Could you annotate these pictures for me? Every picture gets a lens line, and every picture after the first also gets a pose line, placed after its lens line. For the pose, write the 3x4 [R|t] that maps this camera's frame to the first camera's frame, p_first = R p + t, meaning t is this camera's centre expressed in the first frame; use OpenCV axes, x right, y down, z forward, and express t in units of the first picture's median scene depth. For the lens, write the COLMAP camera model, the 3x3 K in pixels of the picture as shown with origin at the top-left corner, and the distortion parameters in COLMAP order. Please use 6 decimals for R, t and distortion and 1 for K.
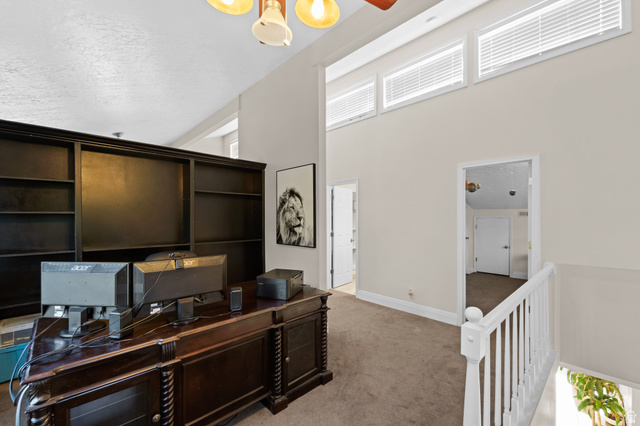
lens RADIAL K [[267.3, 0, 320.0], [0, 267.3, 213.0], [0, 0, 1]] dist [0.000513, 0.000116]
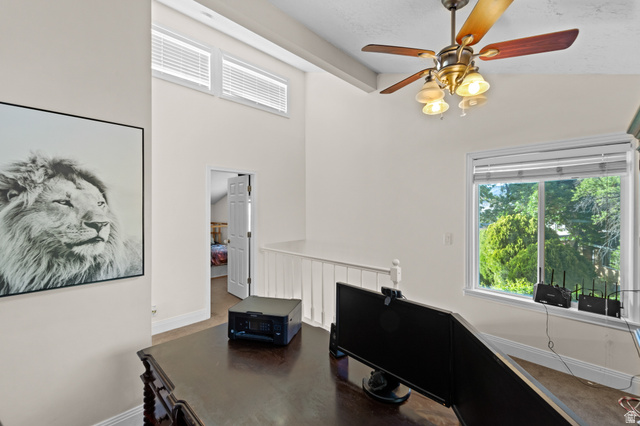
lens RADIAL K [[267.3, 0, 320.0], [0, 267.3, 213.0], [0, 0, 1]] dist [0.000513, 0.000116]
pose [[-0.024910, -0.012707, 0.999609, -0.572903], [-0.013529, 0.999832, 0.012372, -0.014528], [-0.999598, -0.013216, -0.025077, 0.599319]]
